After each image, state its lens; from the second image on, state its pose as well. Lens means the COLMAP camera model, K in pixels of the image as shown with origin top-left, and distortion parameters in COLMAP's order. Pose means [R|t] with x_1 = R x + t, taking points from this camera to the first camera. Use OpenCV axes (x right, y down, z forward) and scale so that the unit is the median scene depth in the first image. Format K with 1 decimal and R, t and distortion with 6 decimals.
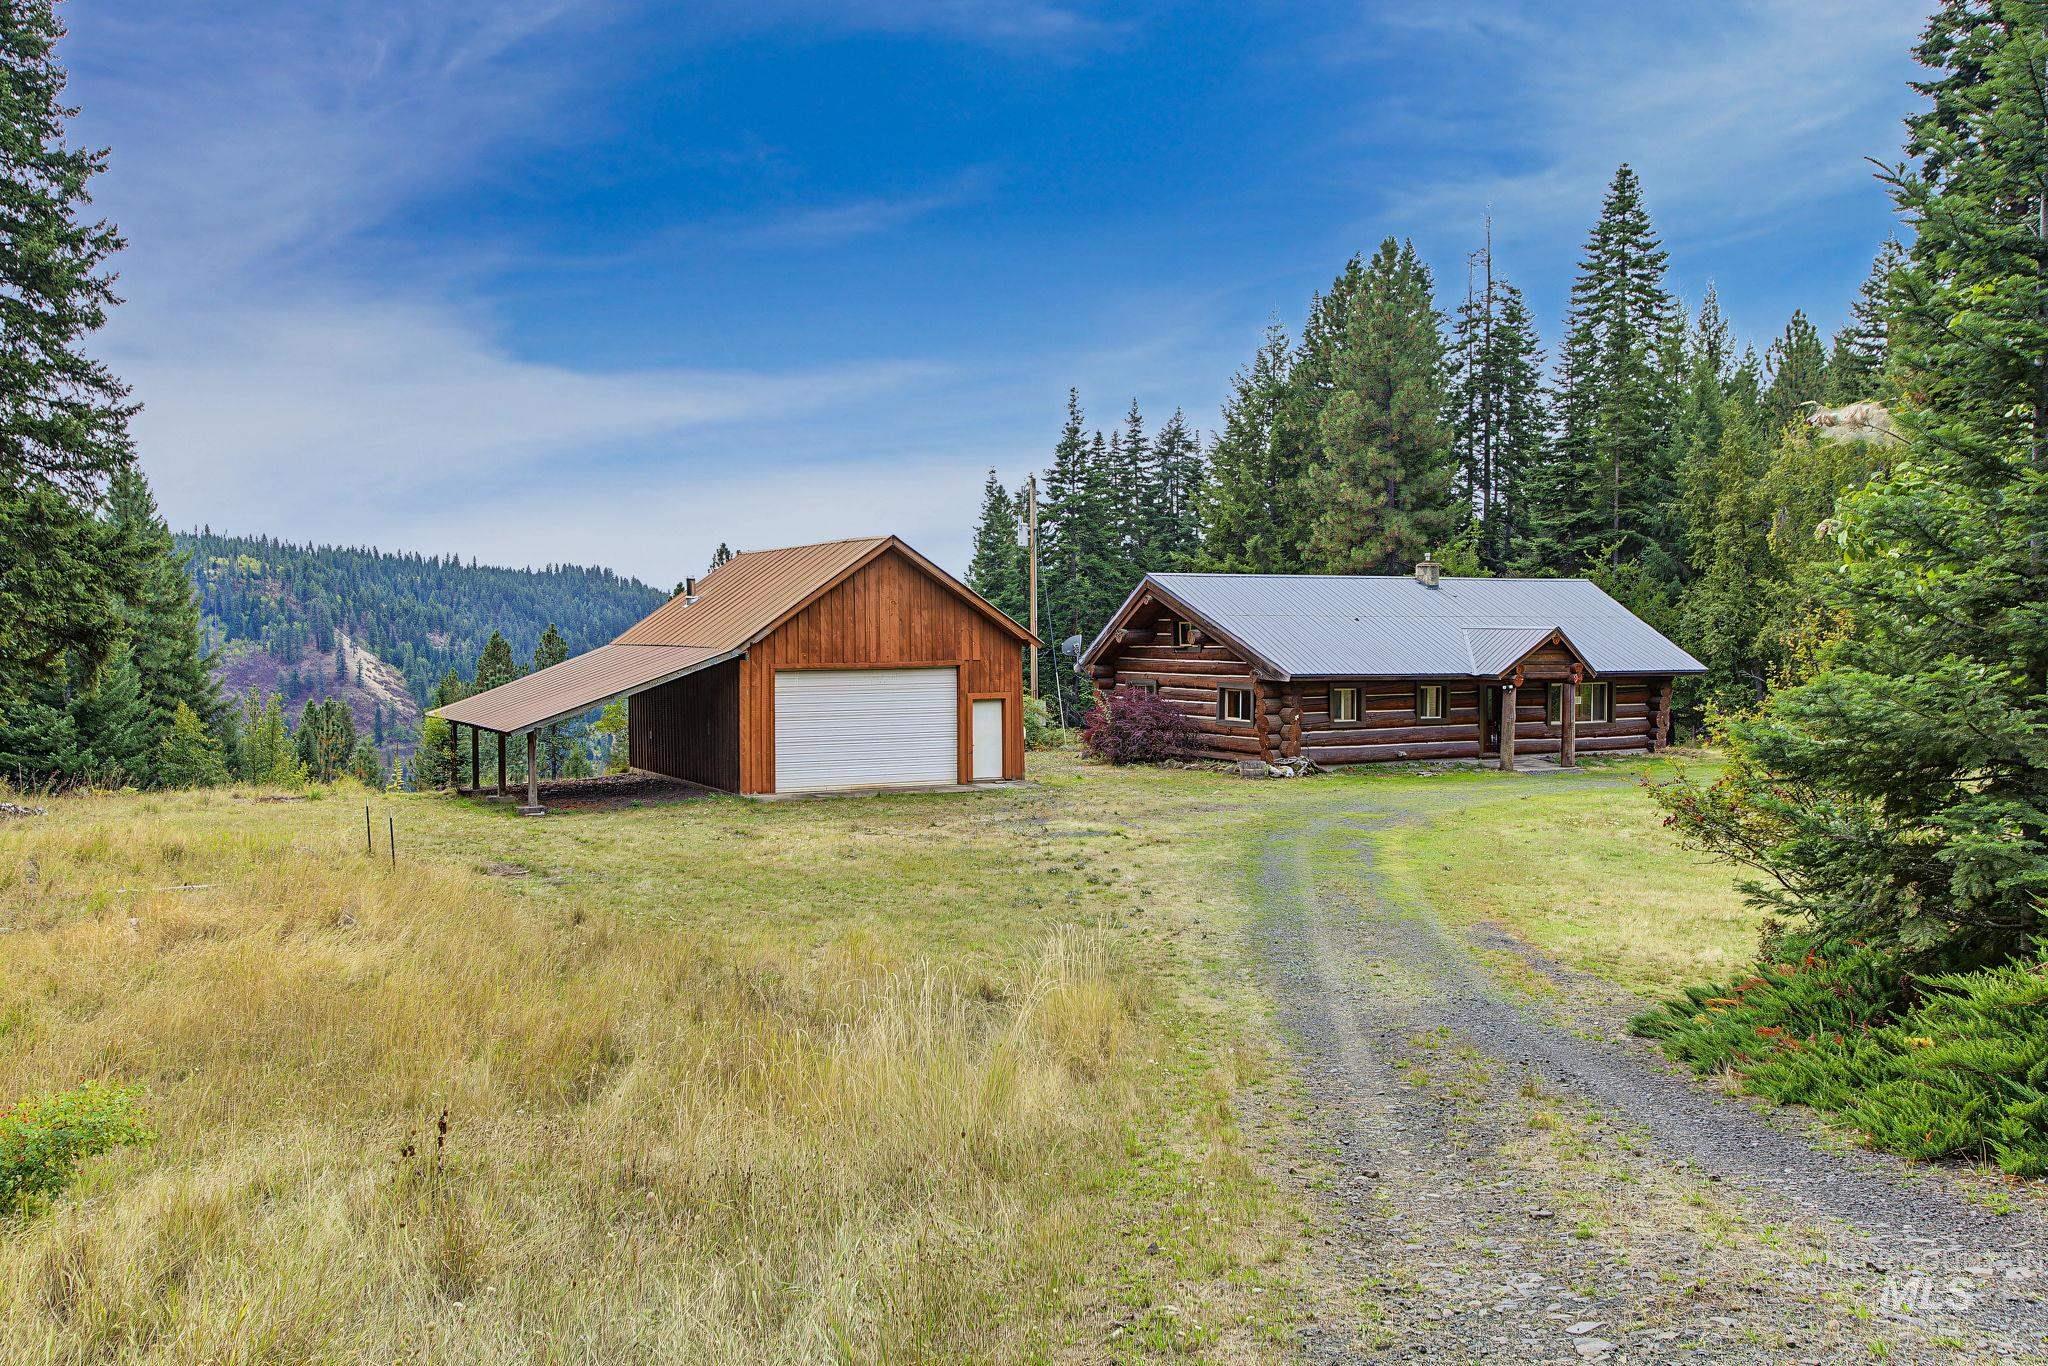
lens RADIAL K [[1704.3, 0, 1024.0], [0, 1704.3, 683.0], [0, 0, 1]] dist [-0.001417, 0.006424]
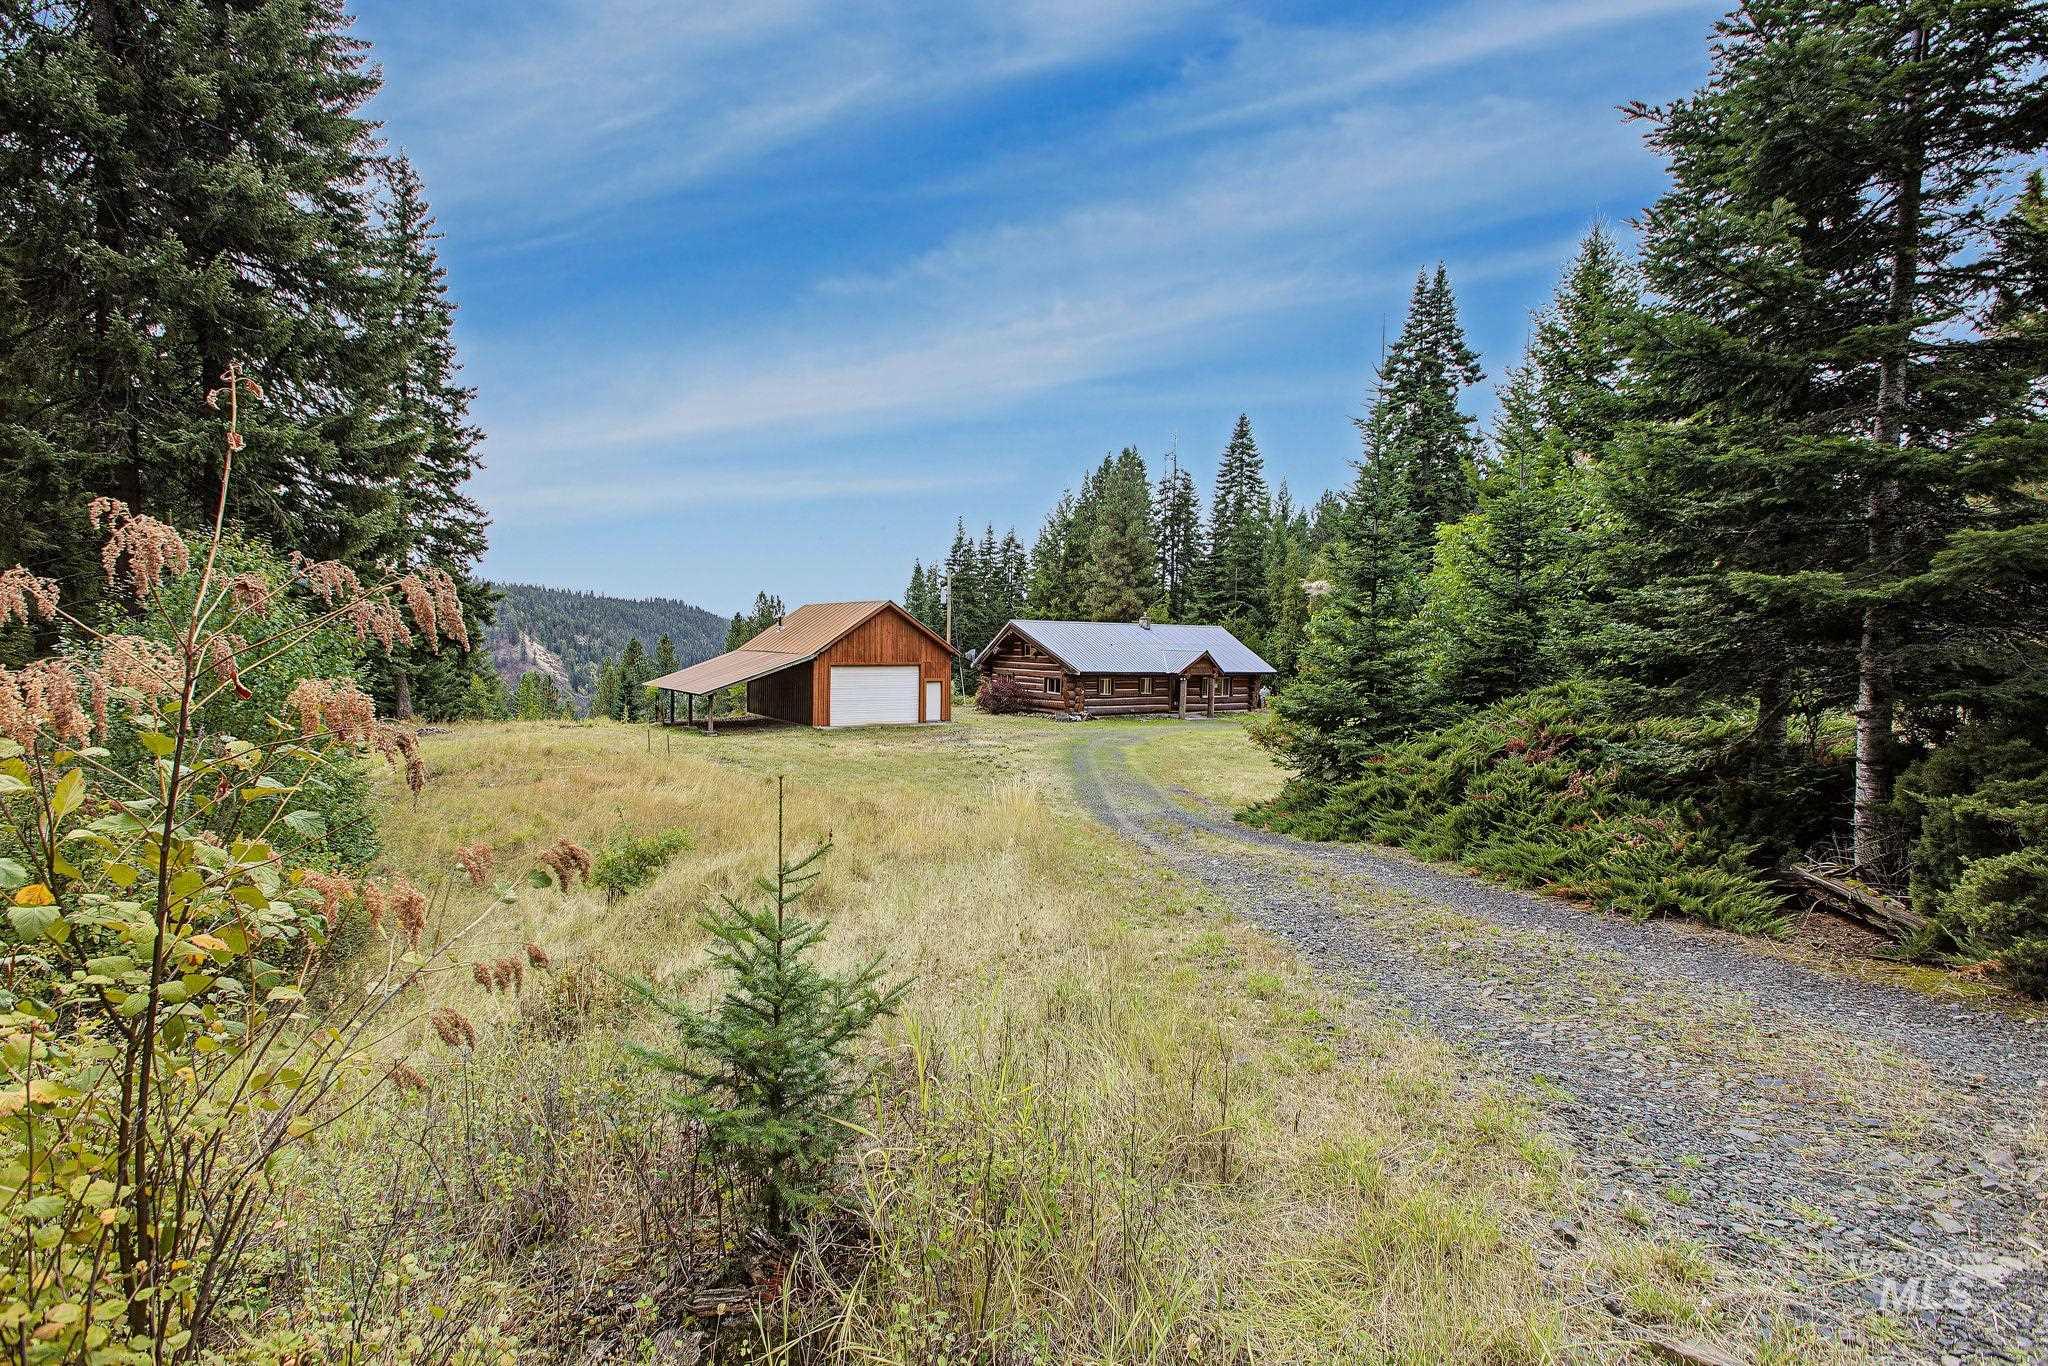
lens RADIAL K [[934.8, 0, 1024.0], [0, 934.8, 683.0], [0, 0, 1]] dist [-0.000696, -0.000260]
pose [[0.993555, 0.015669, 0.112265, -0.029017], [-0.017209, 0.999770, 0.012761, -0.003256], [-0.112039, -0.014611, 0.993596, -0.088279]]
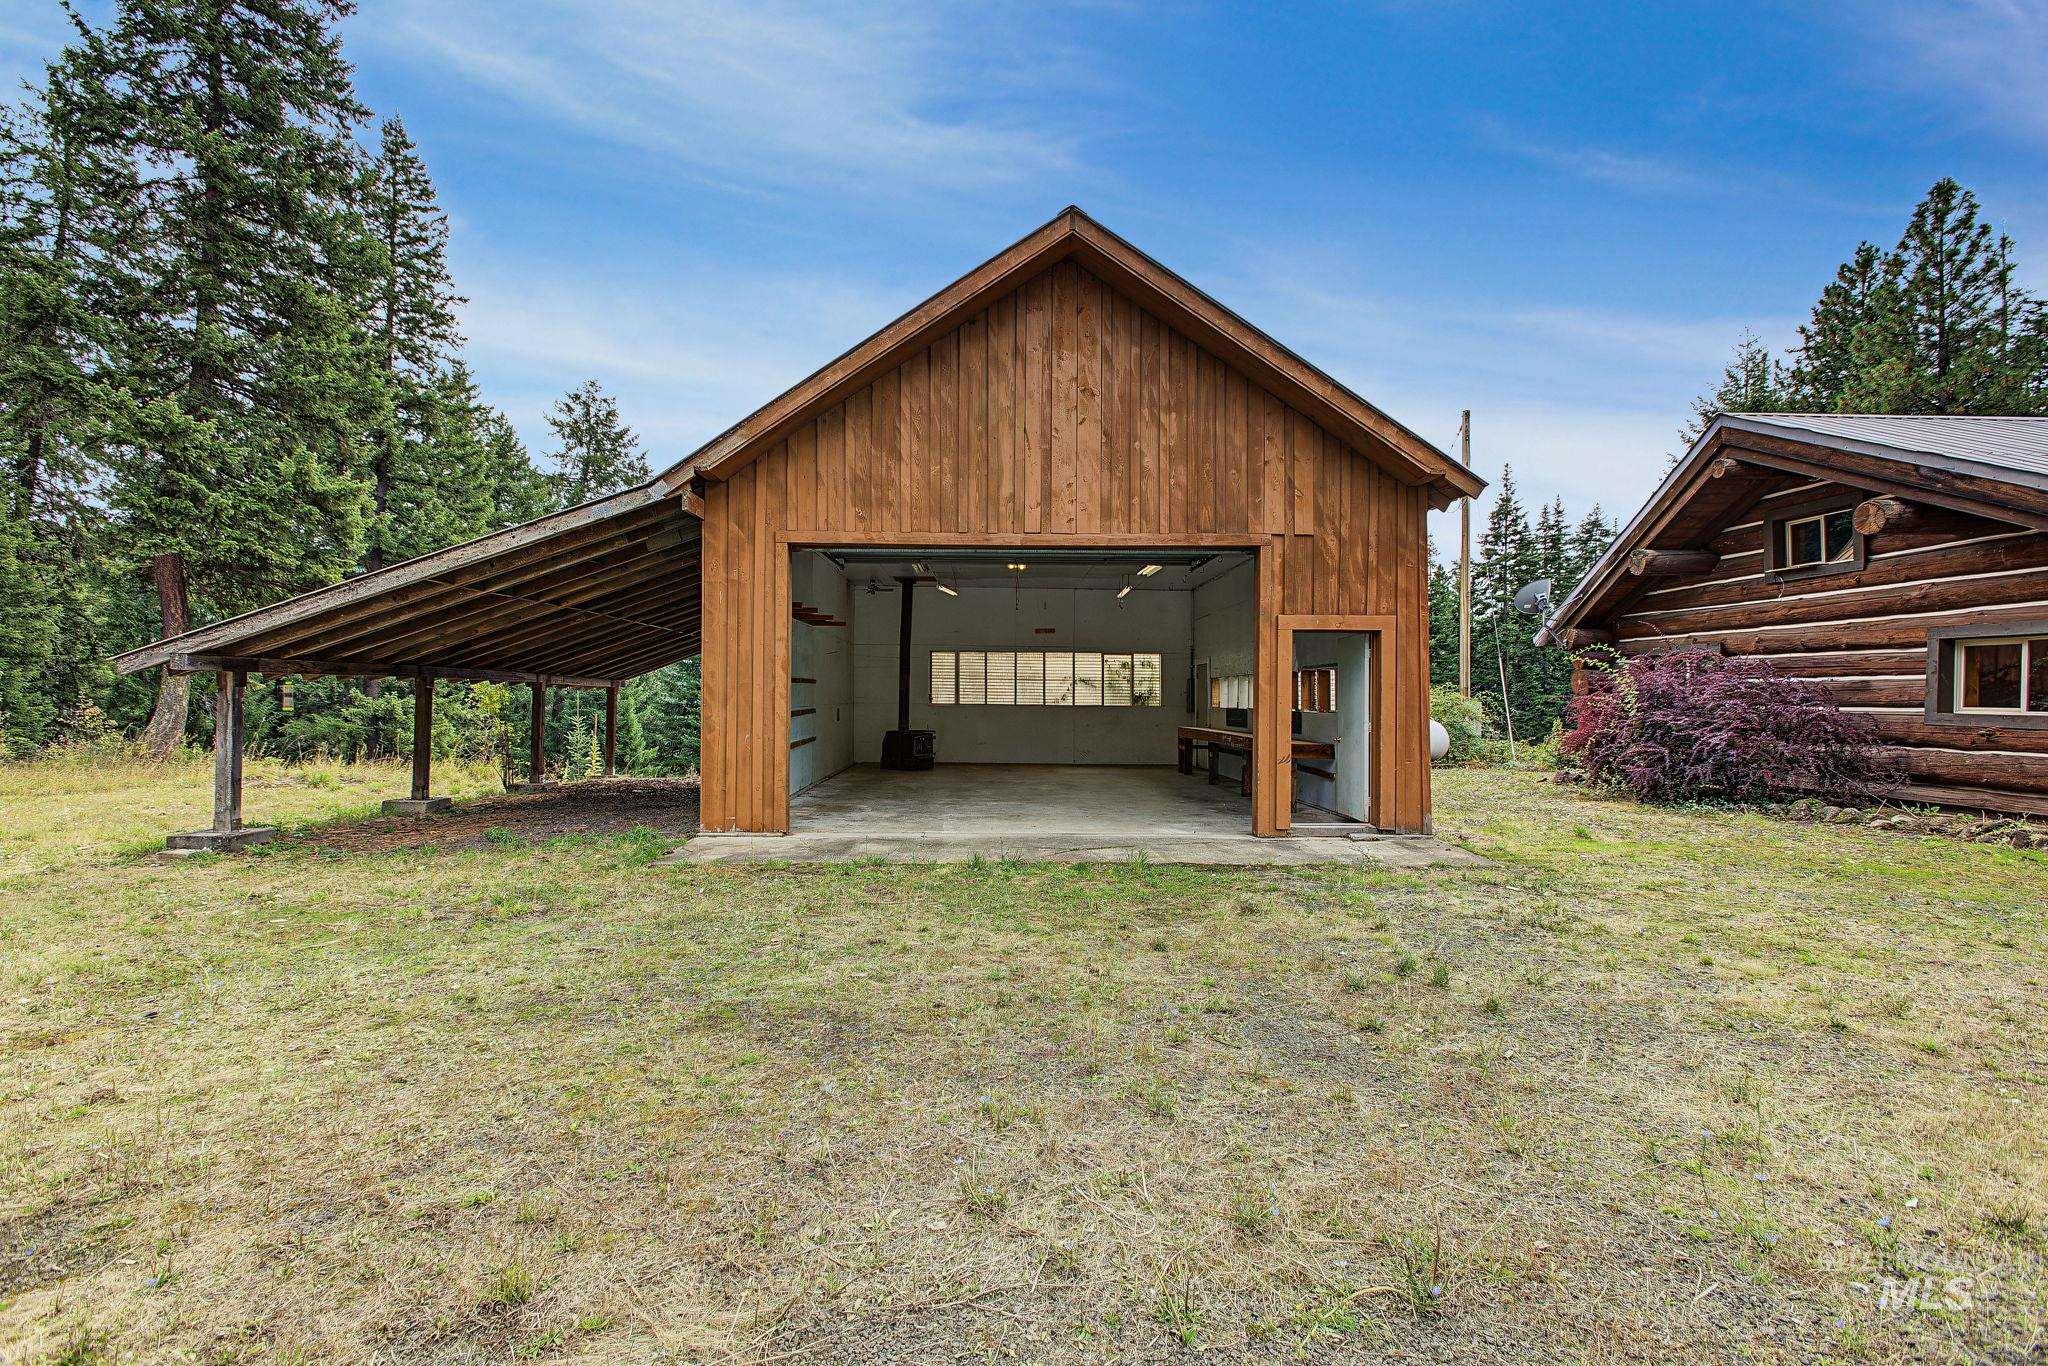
lens RADIAL K [[934.8, 0, 1024.0], [0, 934.8, 683.0], [0, 0, 1]] dist [-0.000696, -0.000260]
pose [[0.905485, 0.005707, -0.424340, 0.005058], [-0.025344, 0.998852, -0.040647, 0.024223], [0.423621, 0.047560, 0.904590, 0.570272]]
